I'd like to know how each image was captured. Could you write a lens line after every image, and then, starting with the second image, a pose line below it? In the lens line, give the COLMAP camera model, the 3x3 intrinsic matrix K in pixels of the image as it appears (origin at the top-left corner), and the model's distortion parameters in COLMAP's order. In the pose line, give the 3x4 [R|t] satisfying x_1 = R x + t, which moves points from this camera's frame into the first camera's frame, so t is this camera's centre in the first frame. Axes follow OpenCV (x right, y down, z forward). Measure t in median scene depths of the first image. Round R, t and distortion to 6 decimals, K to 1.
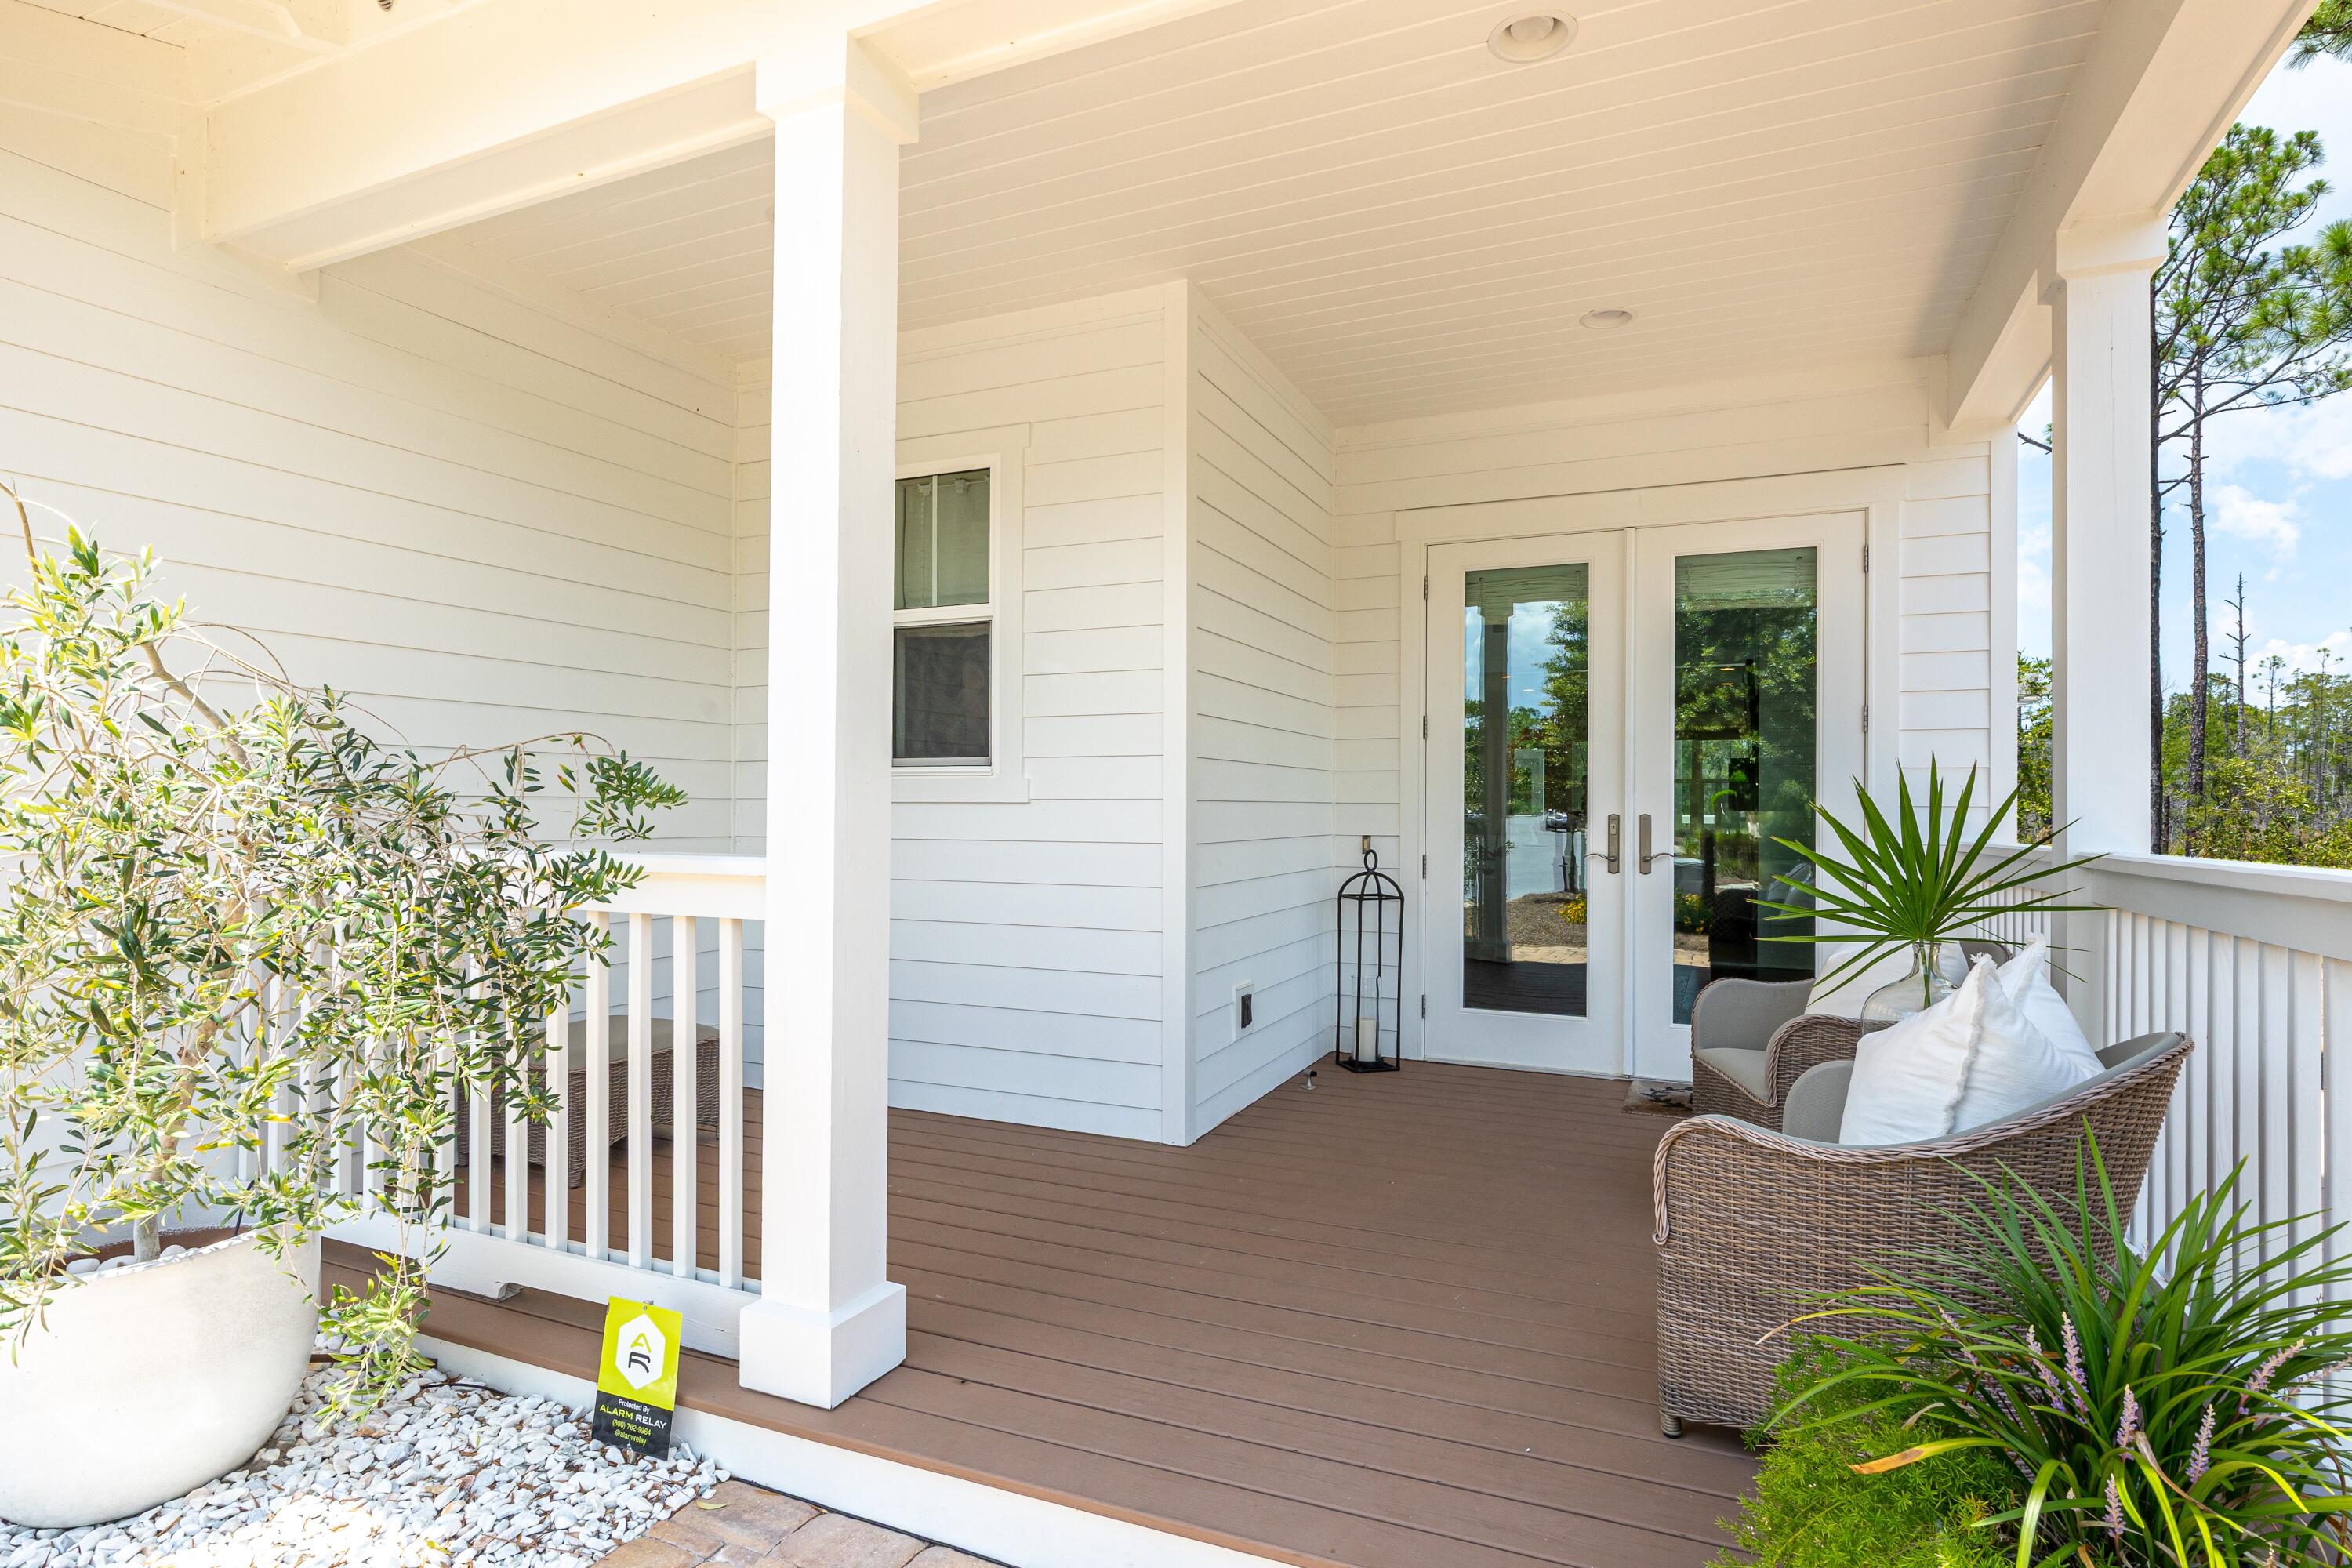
lens RADIAL K [[1173.7, 0, 1184.2], [0, 1173.7, 806.9], [0, 0, 1]] dist [0.010512, -0.000181]
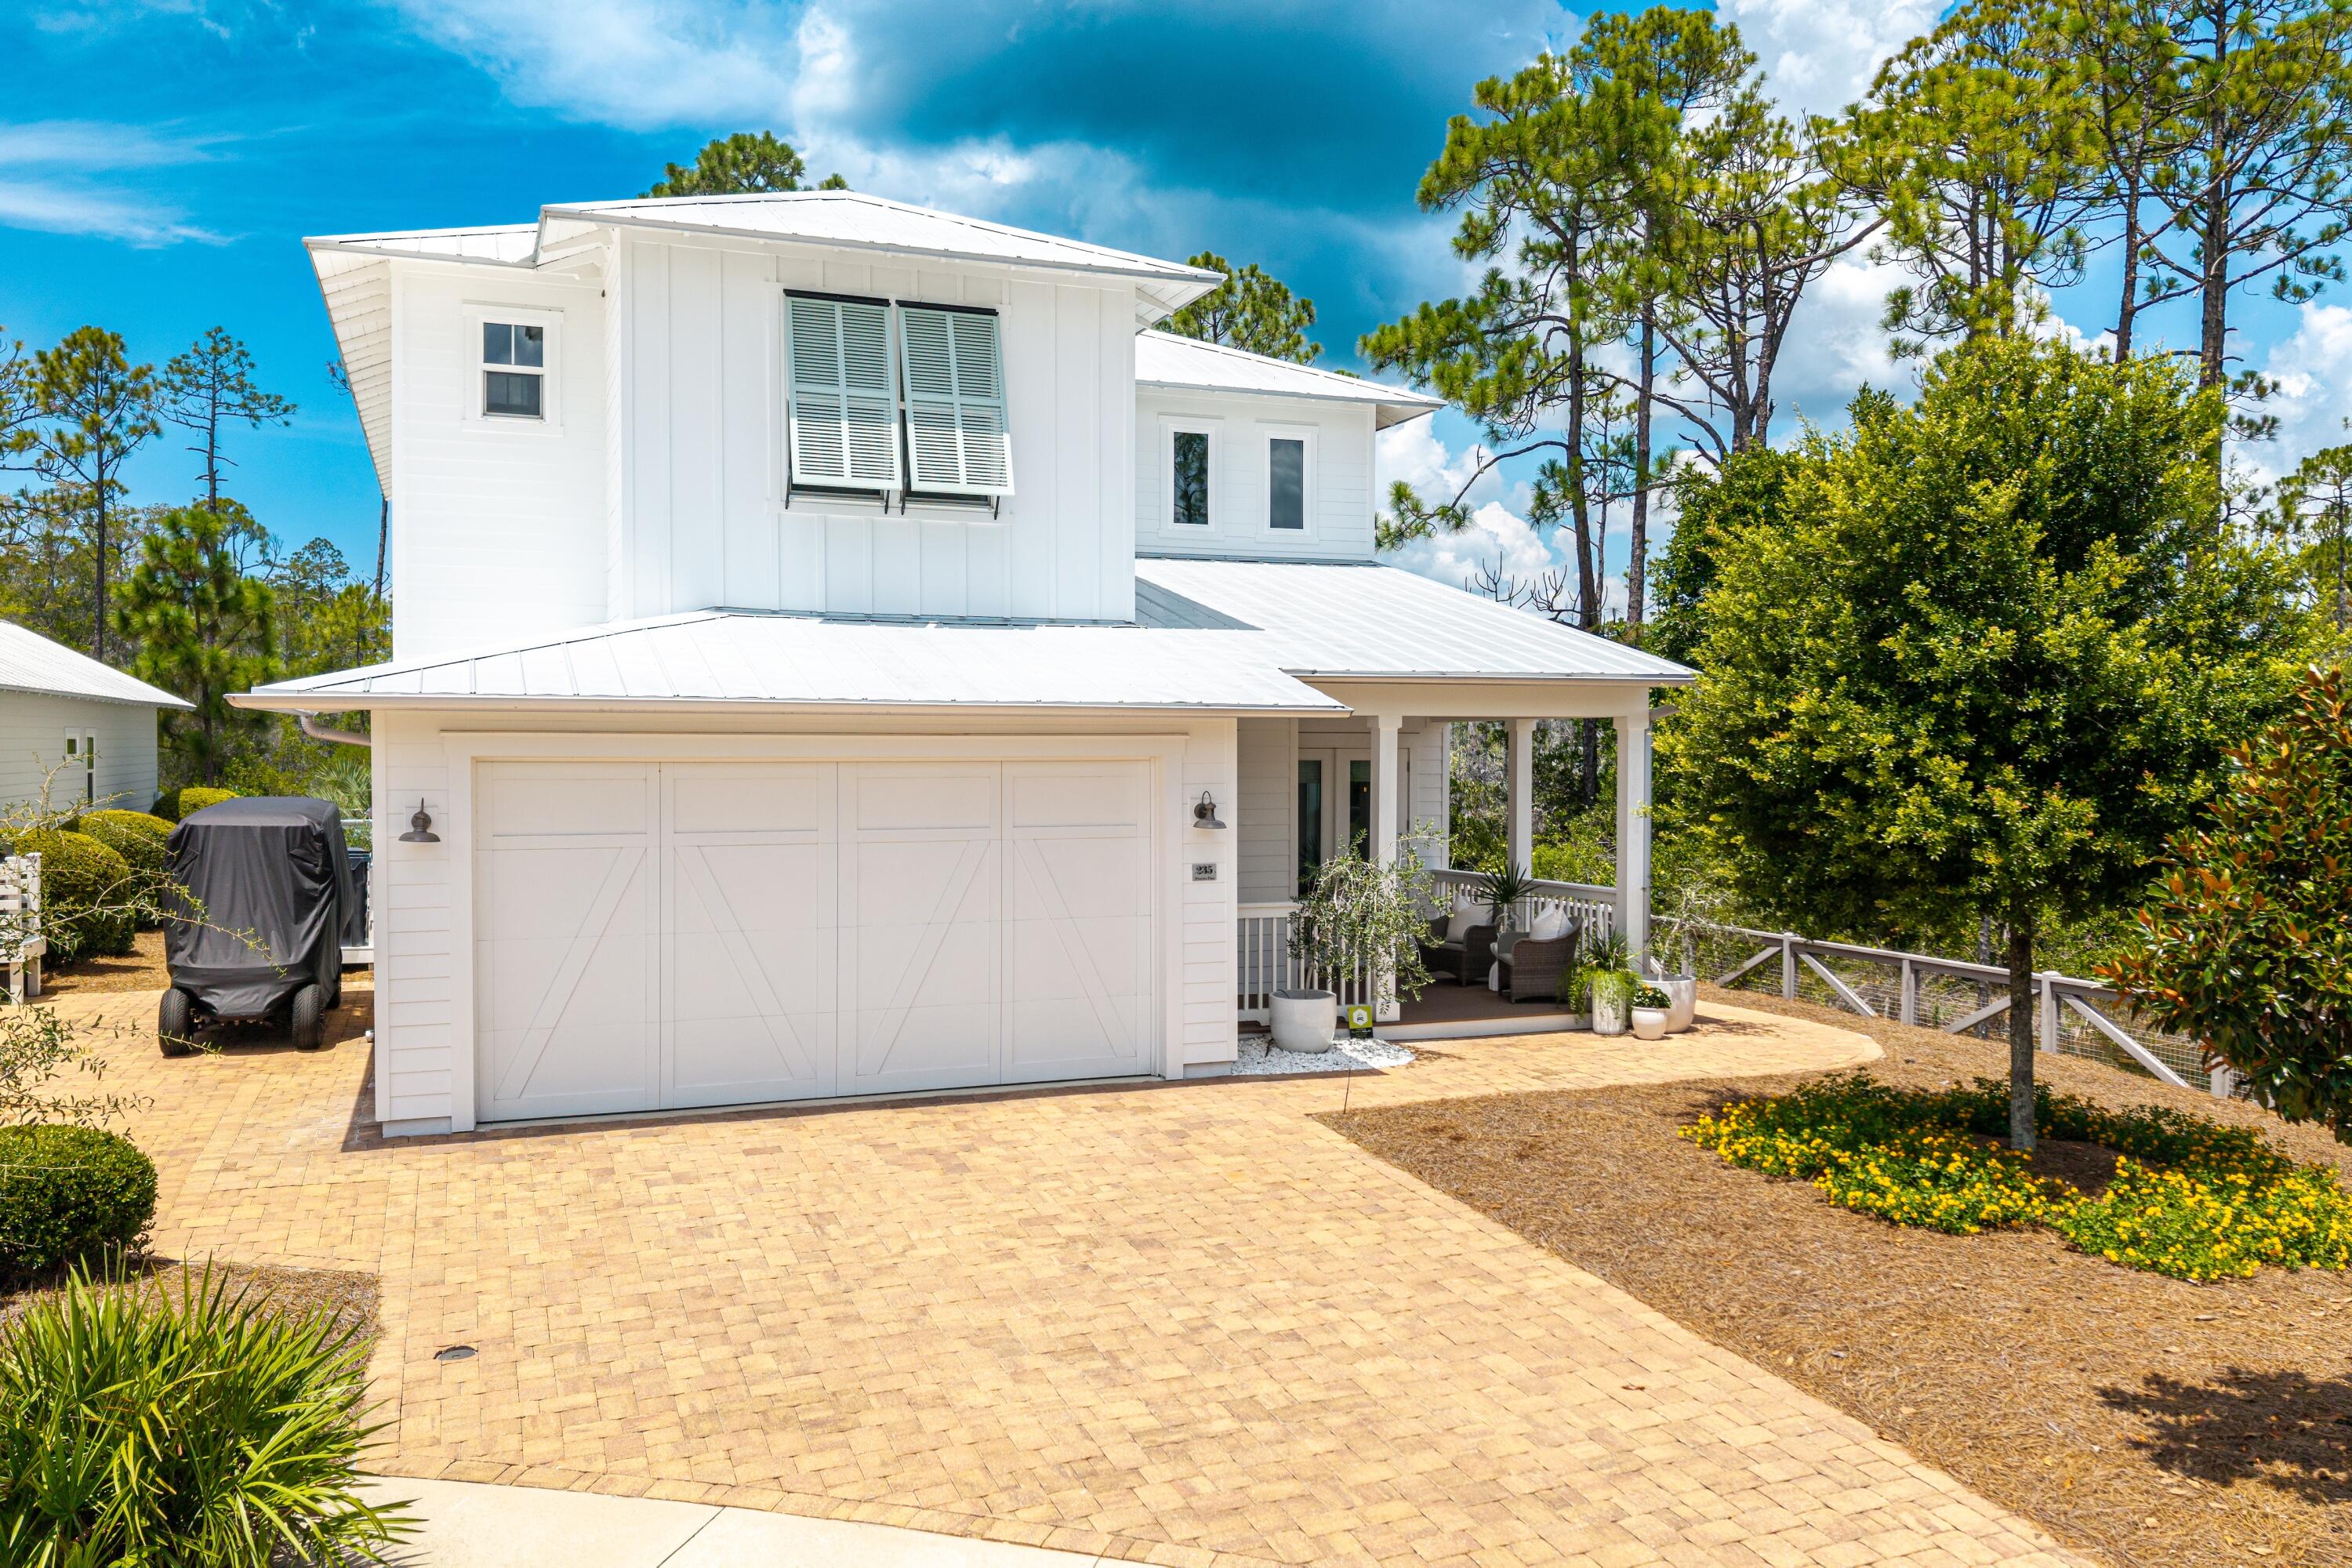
lens RADIAL K [[1928.4, 0, 1130.9], [0, 1928.4, 759.4], [0, 0, 1]] dist [0.033933, -0.038899]
pose [[0.705925, -0.009171, 0.708227, -3.262489], [-0.005219, 0.999822, 0.018149, -0.326308], [-0.708267, -0.016508, 0.705752, -1.819852]]
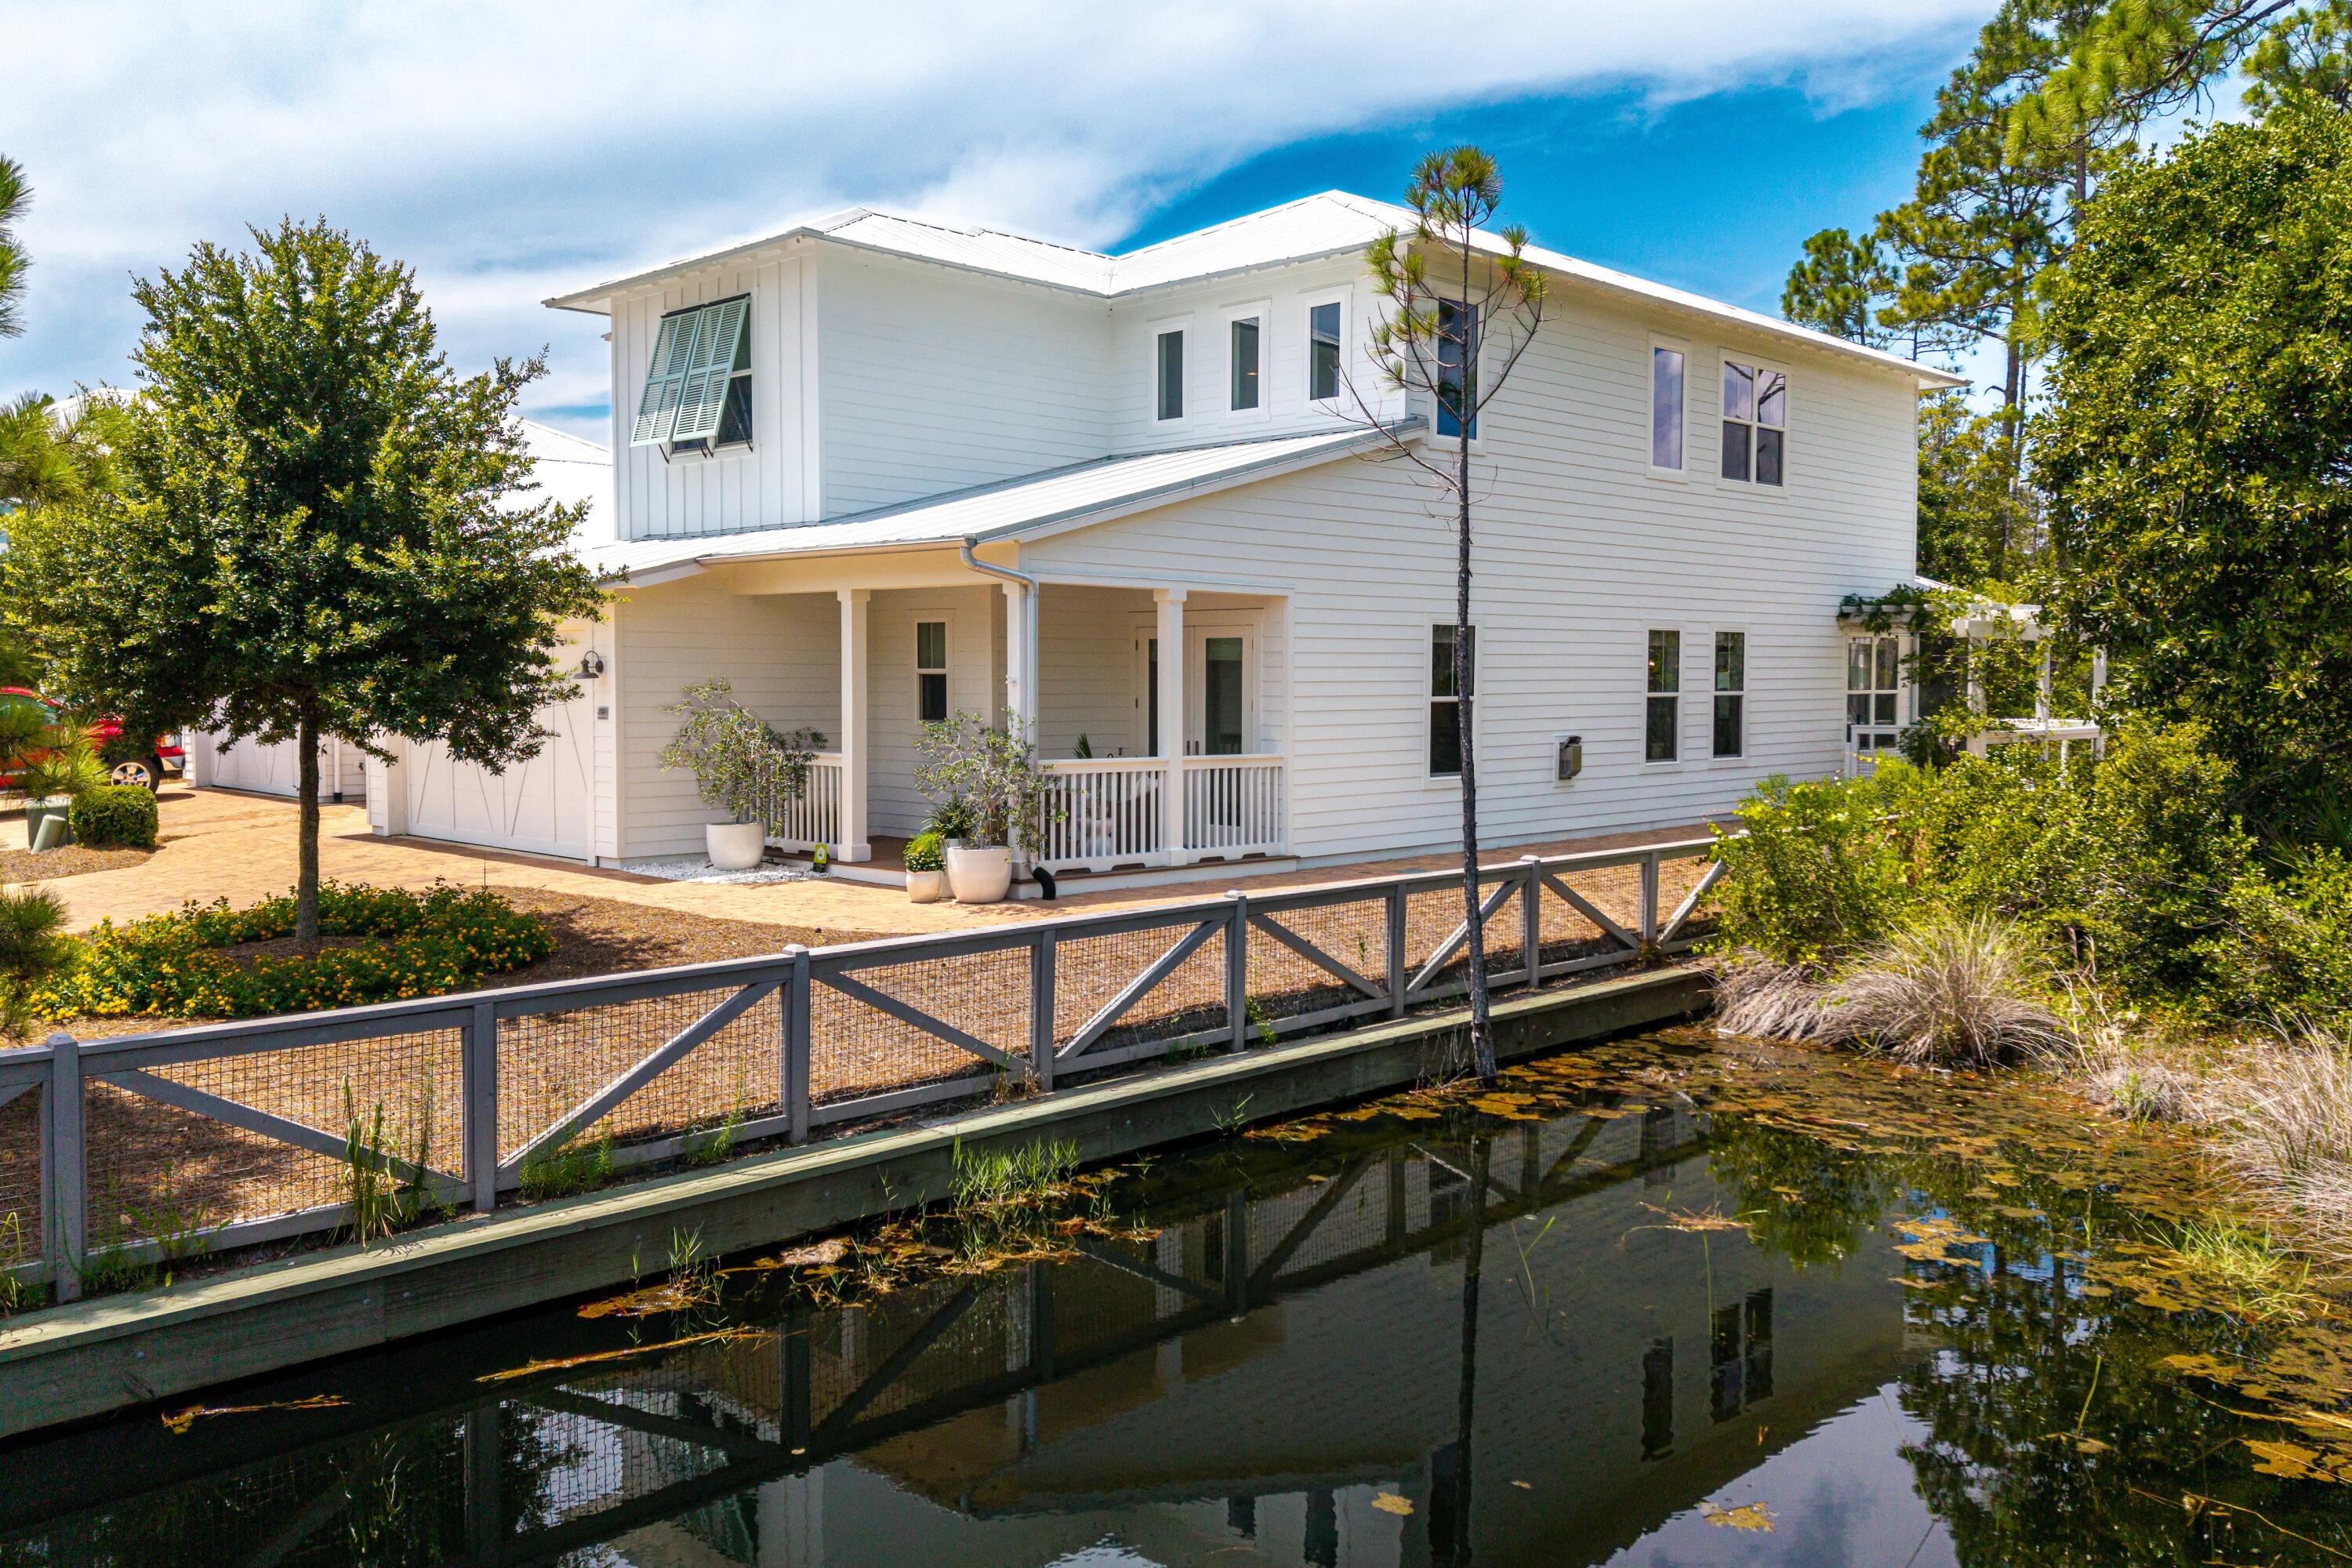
lens RADIAL K [[1928.4, 0, 1130.9], [0, 1928.4, 759.4], [0, 0, 1]] dist [0.033933, -0.038899]
pose [[0.933260, 0.011958, -0.359003, 1.968661], [0.005264, 0.998883, 0.046957, -0.165001], [0.359164, -0.045713, 0.932154, -3.272052]]
